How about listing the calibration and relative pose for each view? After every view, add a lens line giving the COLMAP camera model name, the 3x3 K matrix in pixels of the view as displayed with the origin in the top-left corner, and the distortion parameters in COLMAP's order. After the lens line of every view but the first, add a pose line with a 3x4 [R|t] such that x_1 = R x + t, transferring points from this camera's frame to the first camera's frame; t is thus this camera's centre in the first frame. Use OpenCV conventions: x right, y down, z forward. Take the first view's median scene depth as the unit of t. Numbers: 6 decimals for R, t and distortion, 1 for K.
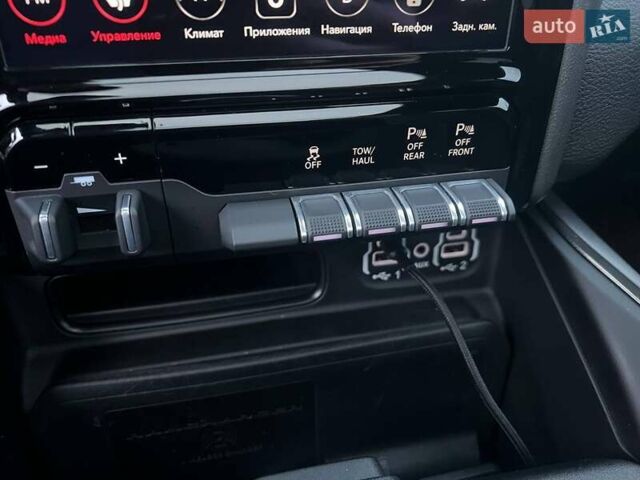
lens RADIAL K [[490.4, 0, 313.1], [0, 490.4, 237.3], [0, 0, 1]] dist [0.020929, -0.010158]
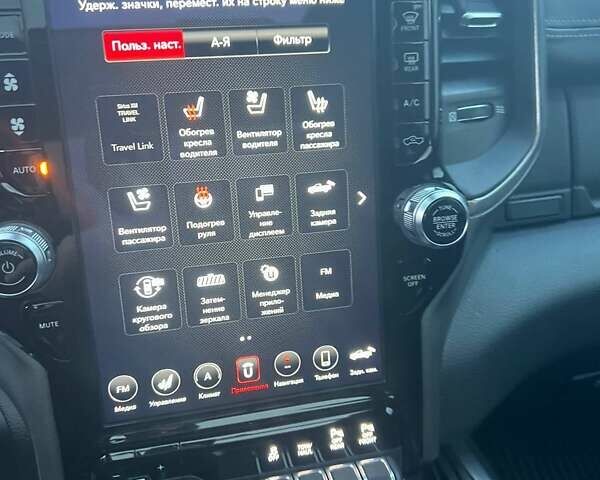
lens RADIAL K [[613.0, 0, 295.9], [0, 613.0, 238.1], [0, 0, 1]] dist [0.068057, 0.000000]
pose [[0.998966, -0.044351, 0.010031, 0.088878], [0.045426, 0.963559, -0.263612, -0.317514], [0.002026, 0.263795, 0.964577, -1.198818]]
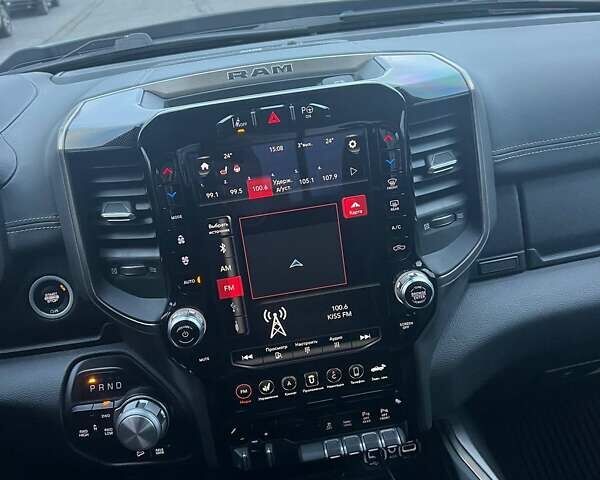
lens RADIAL K [[613.0, 0, 298.8], [0, 613.0, 244.8], [0, 0, 1]] dist [0.068057, 0.000000]
pose [[0.987034, -0.089024, -0.133560, 0.410208], [0.059293, 0.975467, -0.212011, -0.451879], [0.149158, 0.201343, 0.968098, -2.773499]]
